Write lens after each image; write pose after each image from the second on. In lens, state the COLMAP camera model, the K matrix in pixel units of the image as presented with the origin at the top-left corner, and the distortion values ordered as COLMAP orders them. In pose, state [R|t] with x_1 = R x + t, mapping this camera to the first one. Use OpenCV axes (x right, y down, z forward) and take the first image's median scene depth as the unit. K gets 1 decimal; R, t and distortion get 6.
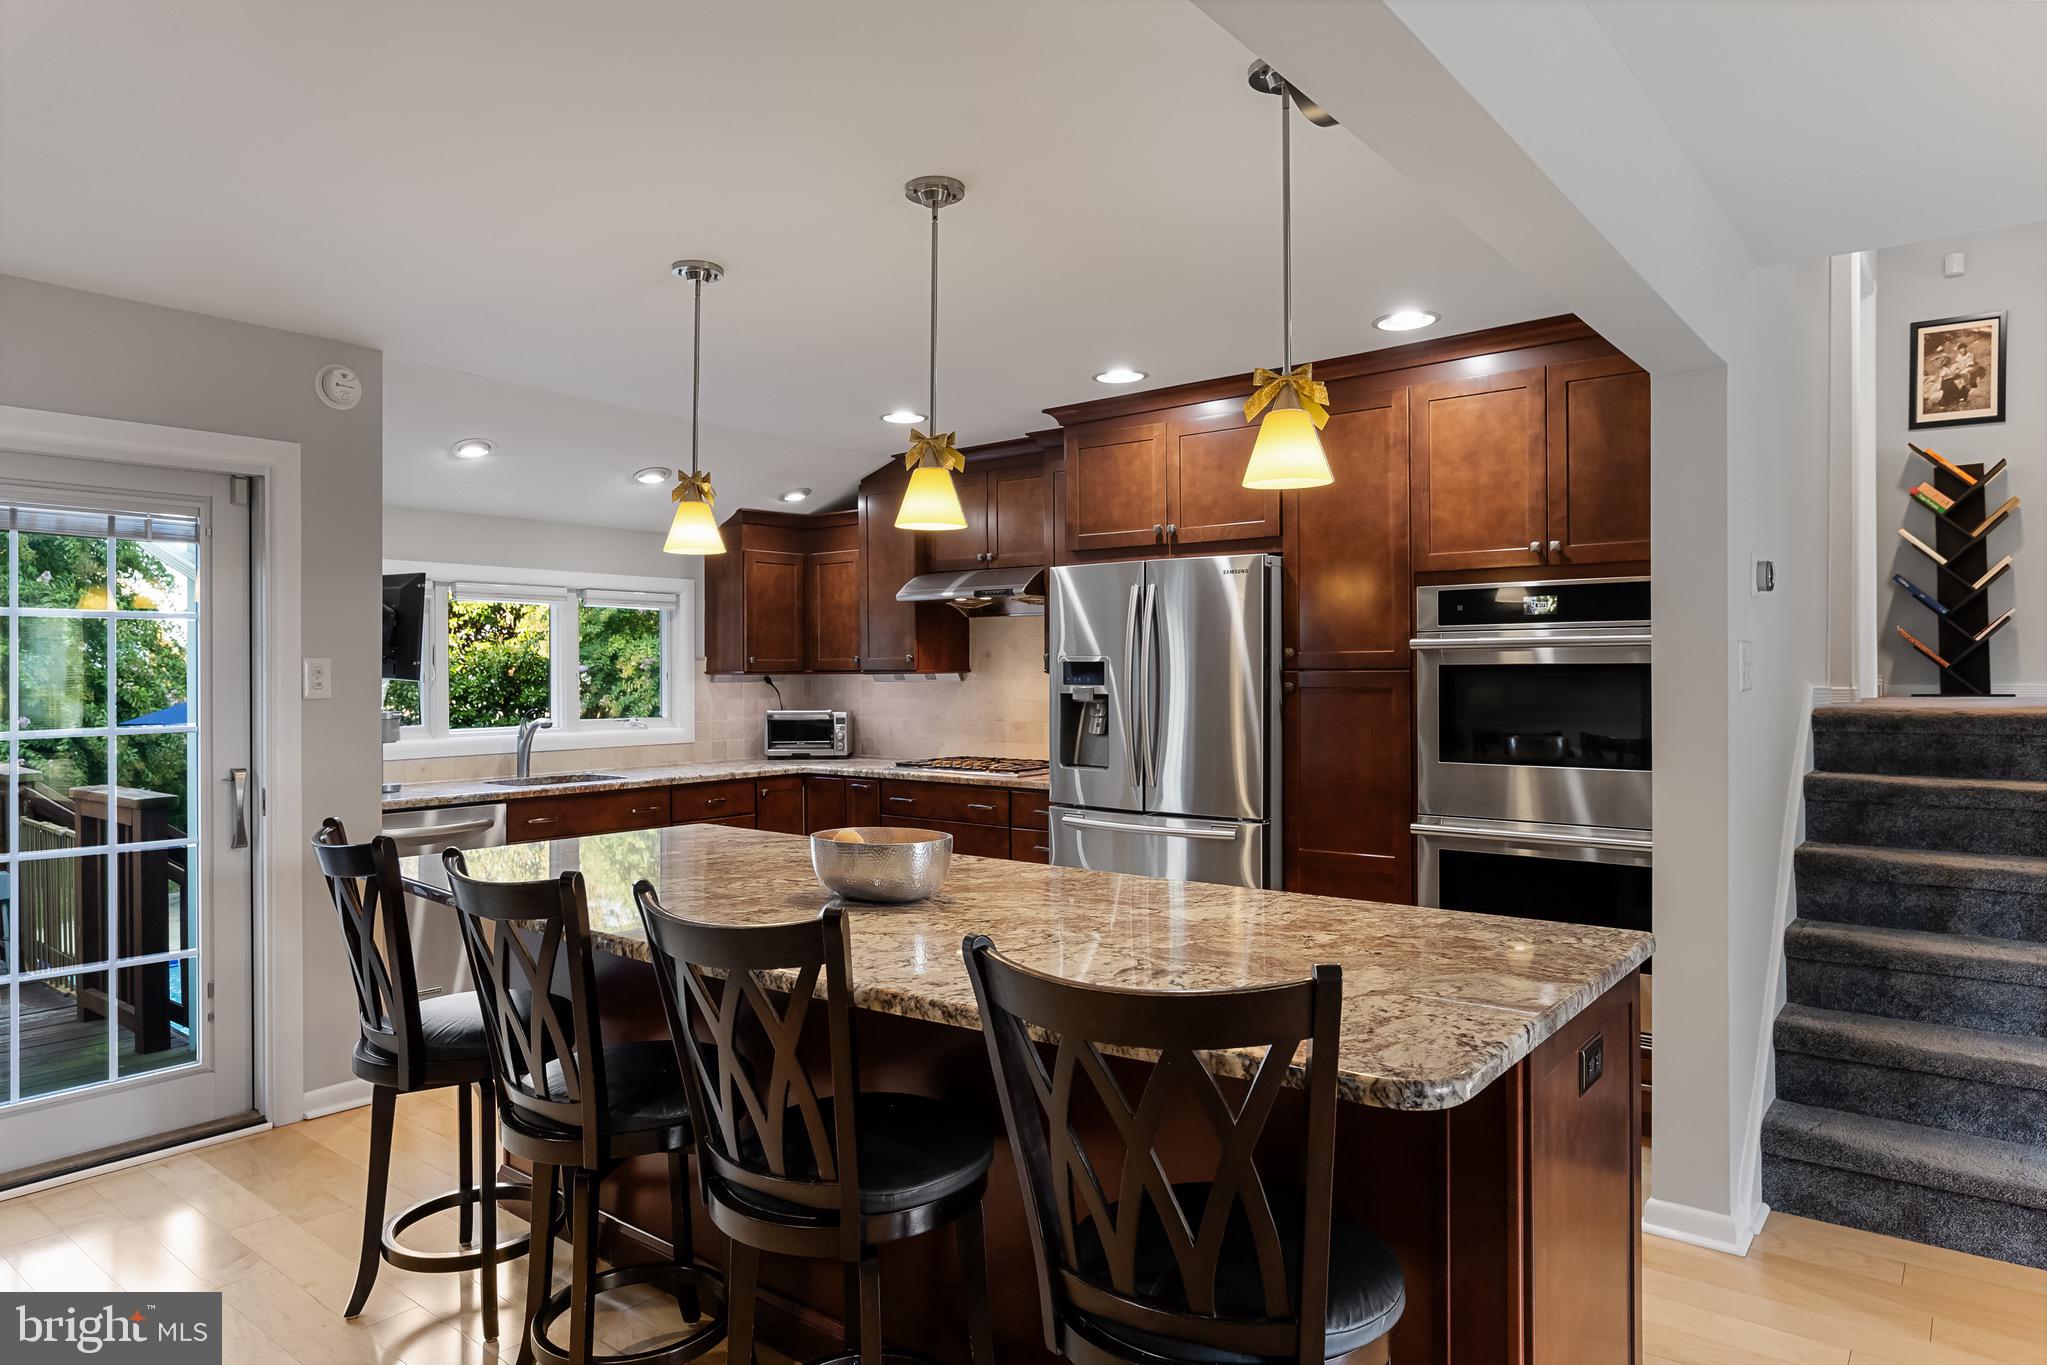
lens RADIAL K [[1219.2, 0, 1019.6], [0, 1219.2, 669.1], [0, 0, 1]] dist [0.001000, 0.001347]
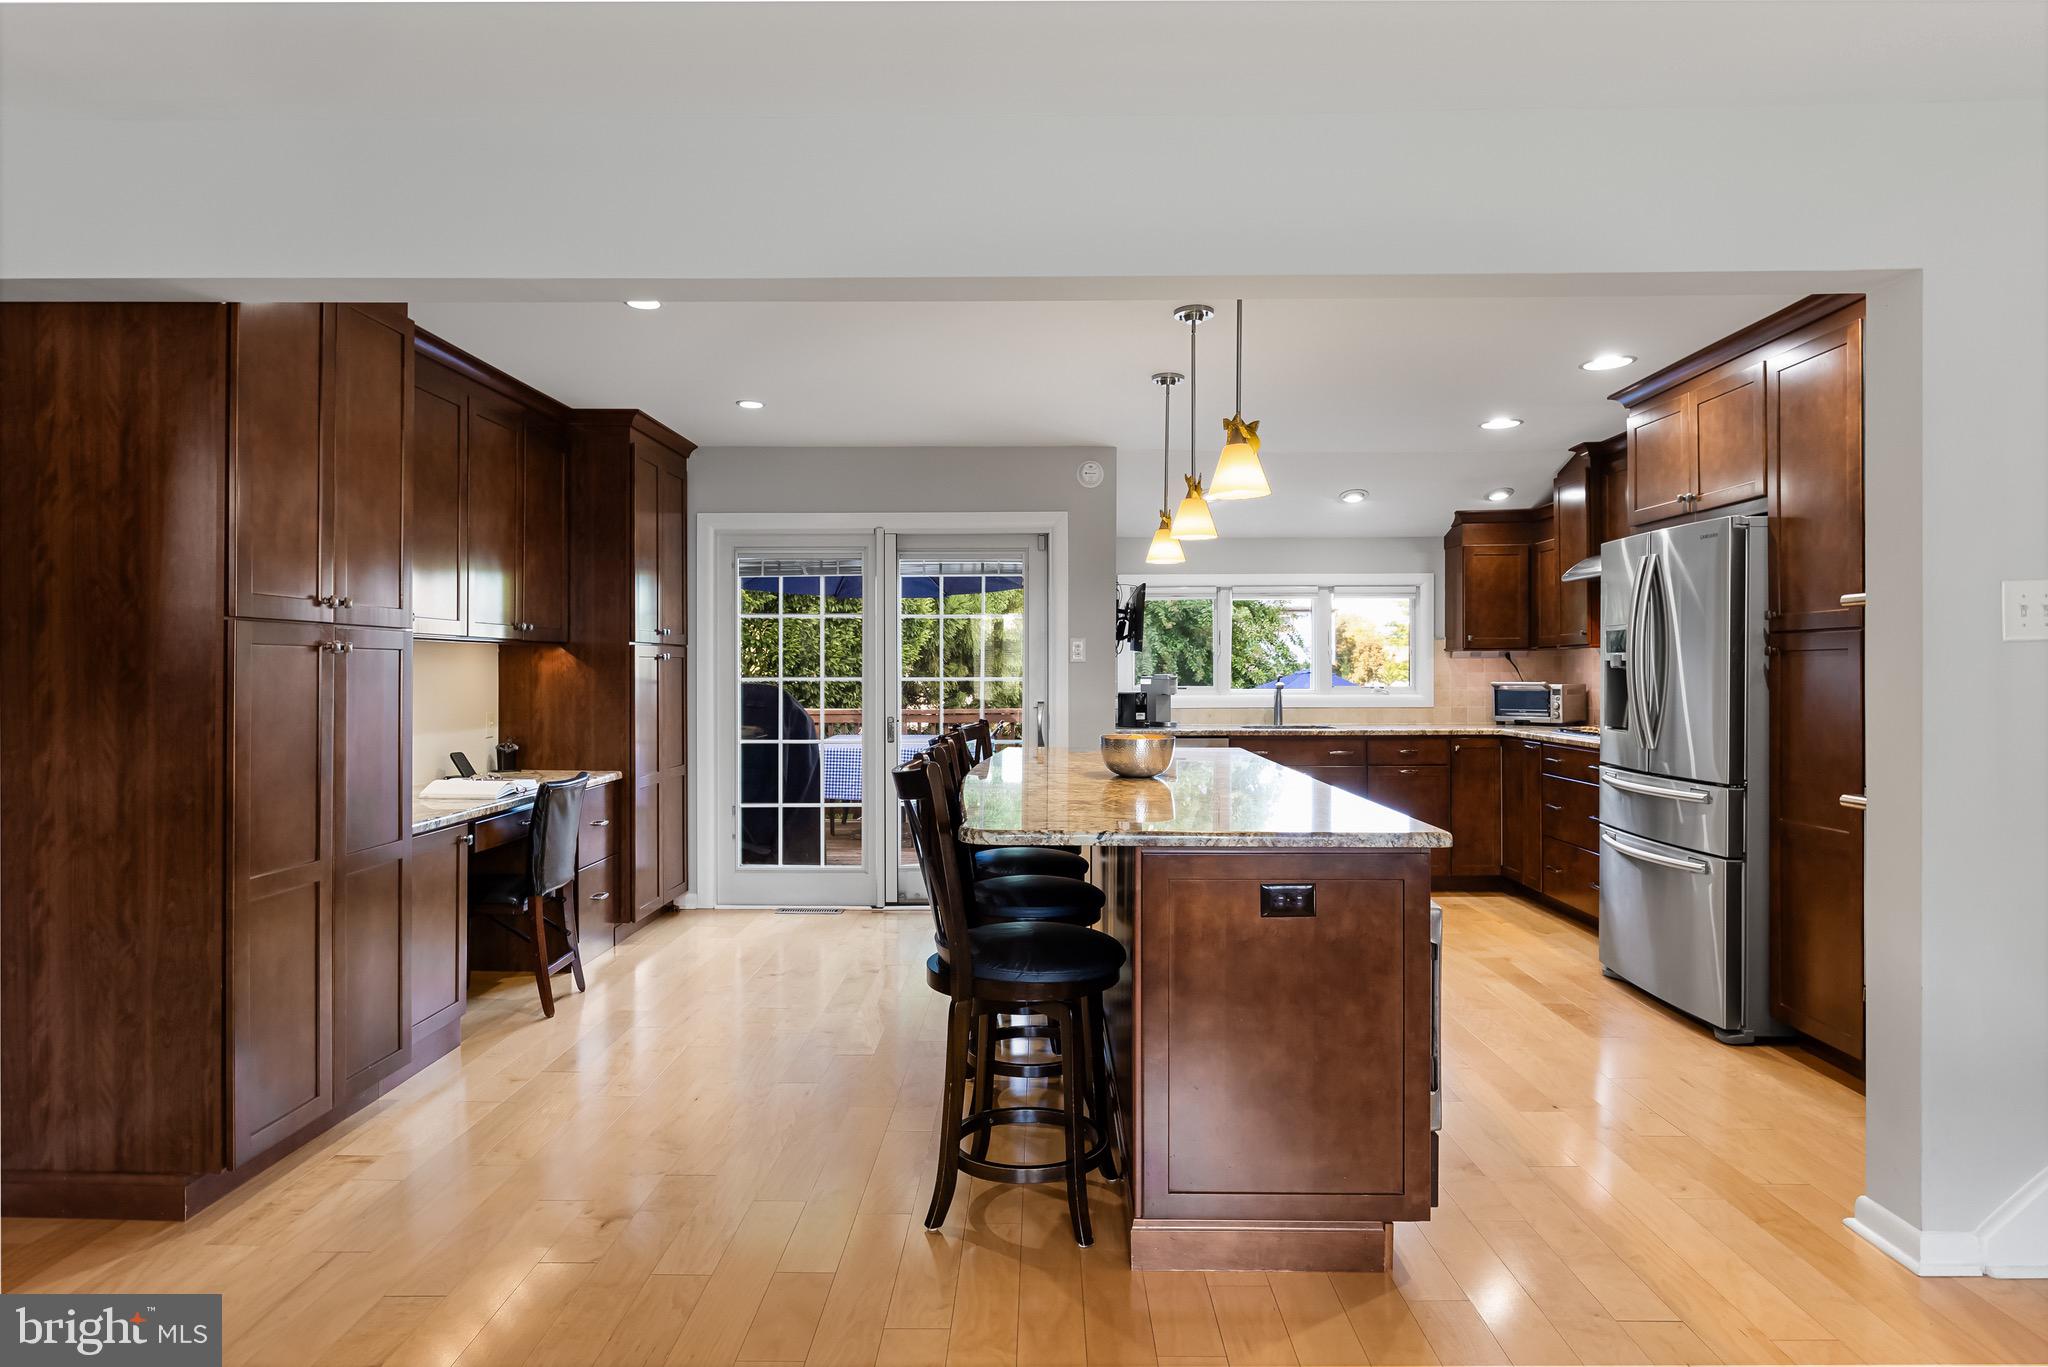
lens RADIAL K [[1129.6, 0, 1020.6], [0, 1129.6, 671.7], [0, 0, 1]] dist [-0.004243, 0.000773]
pose [[0.611404, 0.004939, -0.791303, 0.399028], [0.001457, 0.999972, 0.007366, 0.017133], [0.791317, -0.005656, 0.611380, -0.010073]]
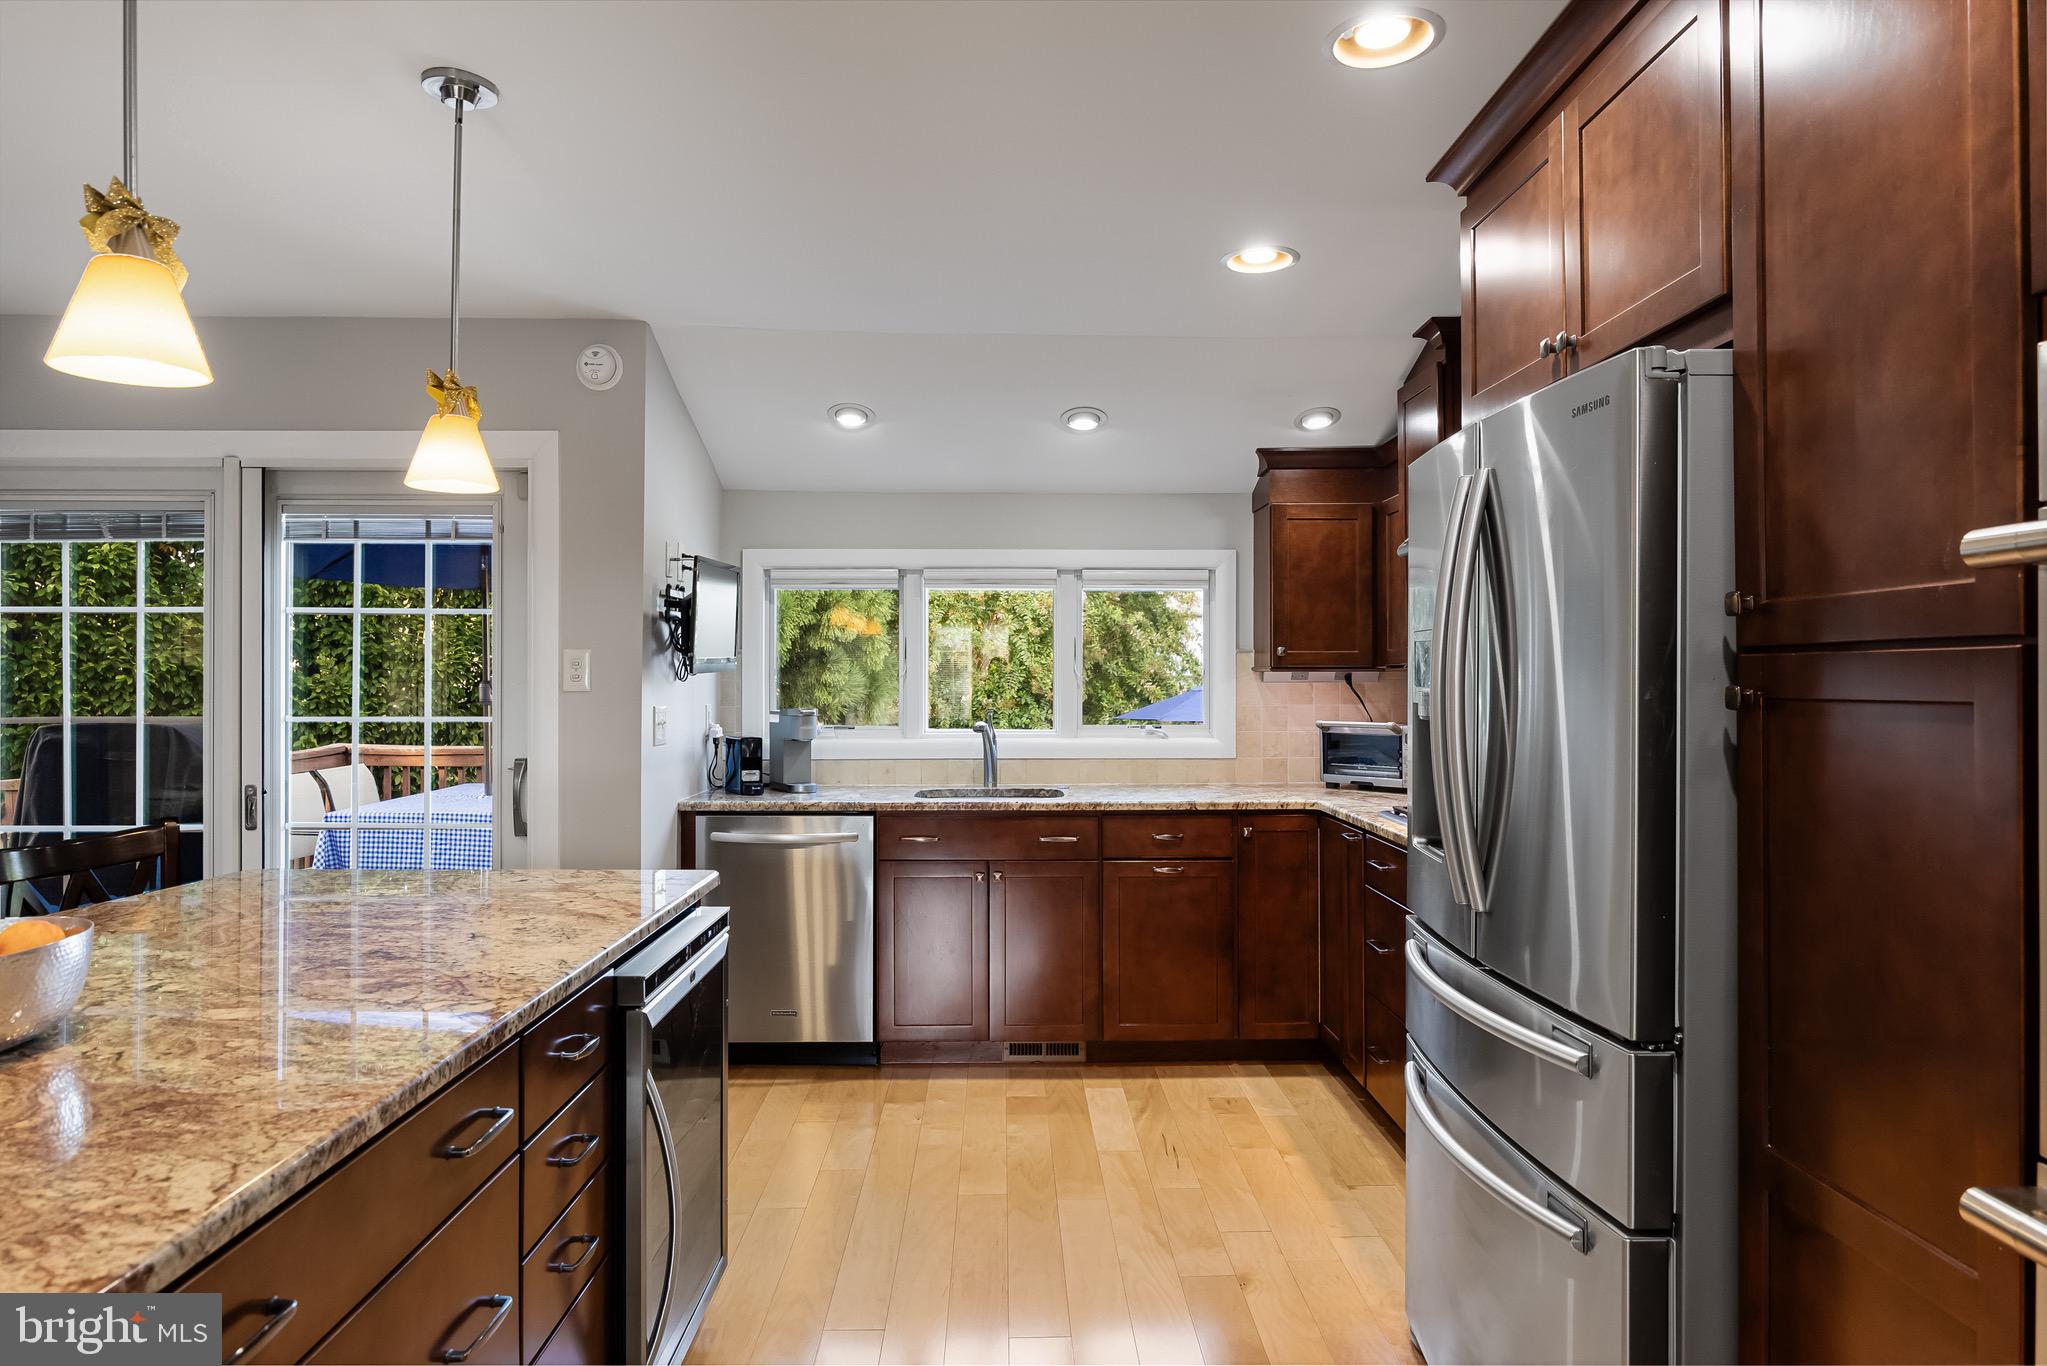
lens RADIAL K [[1219.2, 0, 1011.4], [0, 1219.2, 672.4], [0, 0, 1]] dist [0.001000, 0.001347]
pose [[0.644088, 0.000286, -0.764951, 0.255523], [-0.000631, 1.000000, -0.000157, 0.005696], [0.764951, 0.000584, 0.644088, 0.420075]]
